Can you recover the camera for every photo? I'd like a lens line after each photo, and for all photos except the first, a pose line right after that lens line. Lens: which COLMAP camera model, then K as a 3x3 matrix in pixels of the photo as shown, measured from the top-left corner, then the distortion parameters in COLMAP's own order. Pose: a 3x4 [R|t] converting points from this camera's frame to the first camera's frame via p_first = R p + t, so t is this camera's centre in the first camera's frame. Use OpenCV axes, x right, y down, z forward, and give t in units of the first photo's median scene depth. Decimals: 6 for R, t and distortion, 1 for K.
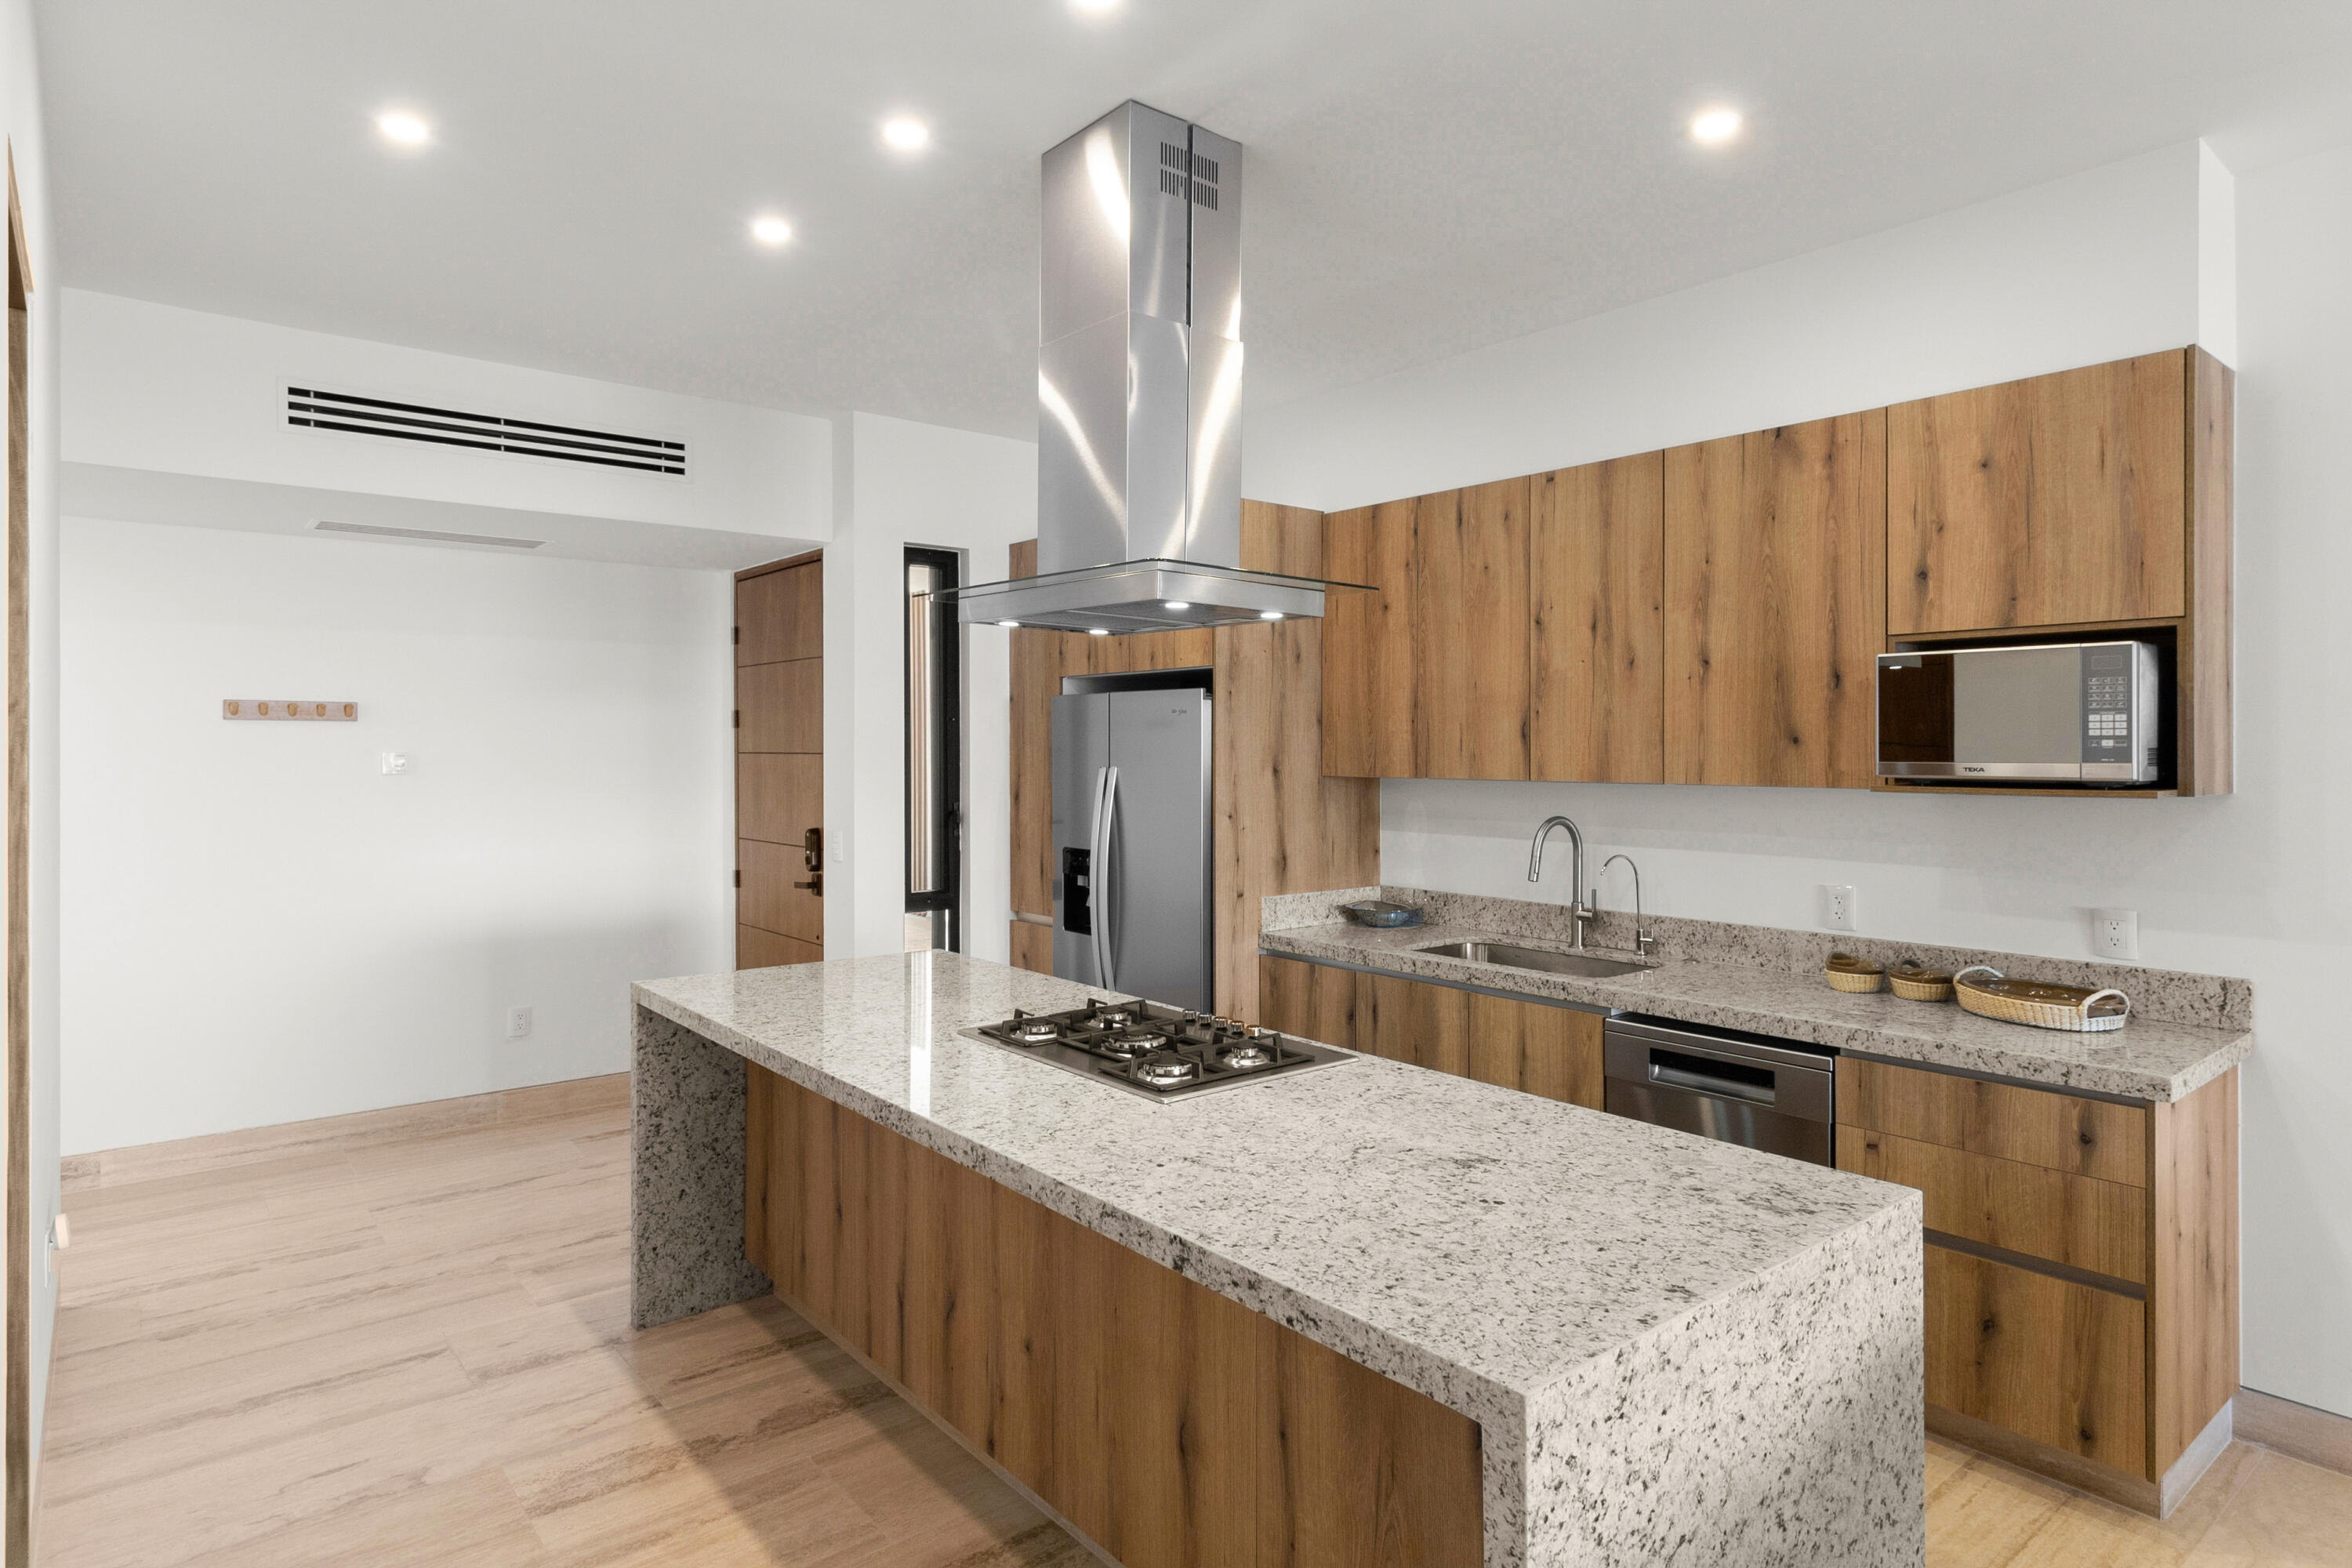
lens RADIAL K [[1290.7, 0, 1163.4], [0, 1290.7, 750.5], [0, 0, 1]] dist [-0.001353, 0.001834]
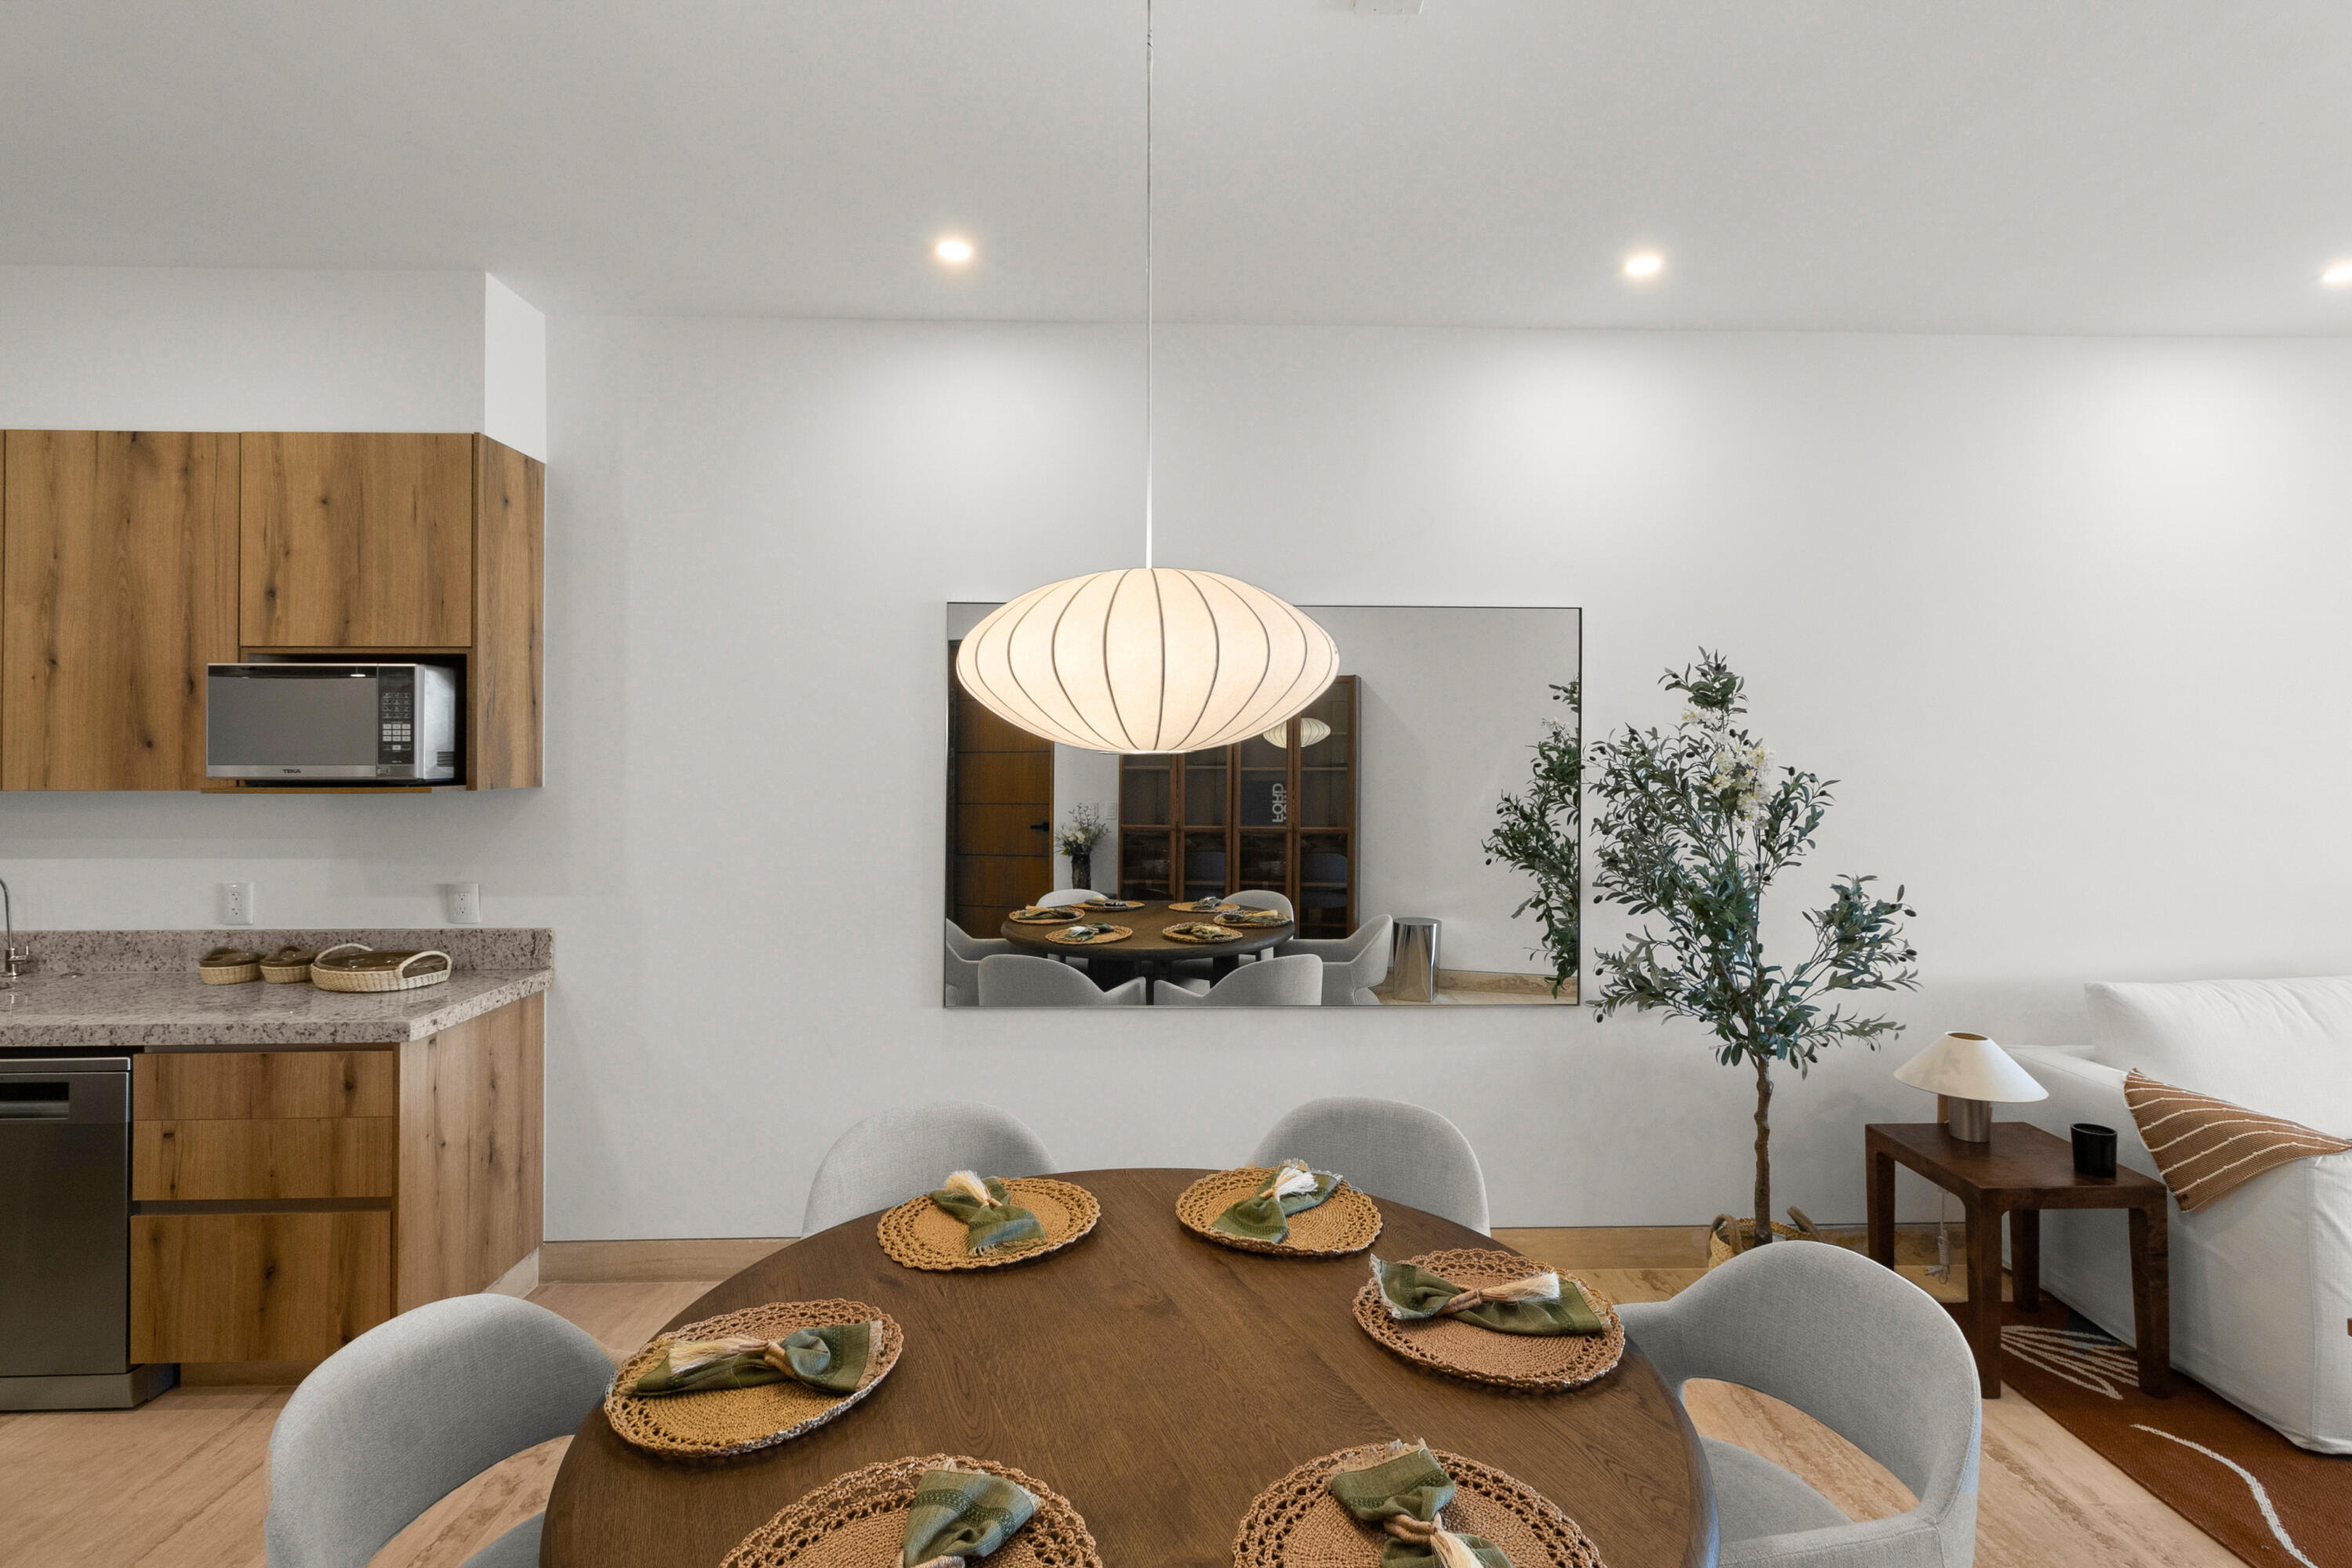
lens RADIAL K [[1114.6, 0, 1169.1], [0, 1114.6, 740.0], [0, 0, 1]] dist [0.002591, -0.000408]
pose [[0.615000, 0.006541, 0.788500, 0.318930], [0.000709, 0.999961, -0.008848, -0.003059], [-0.788527, 0.006001, 0.614971, -0.183263]]
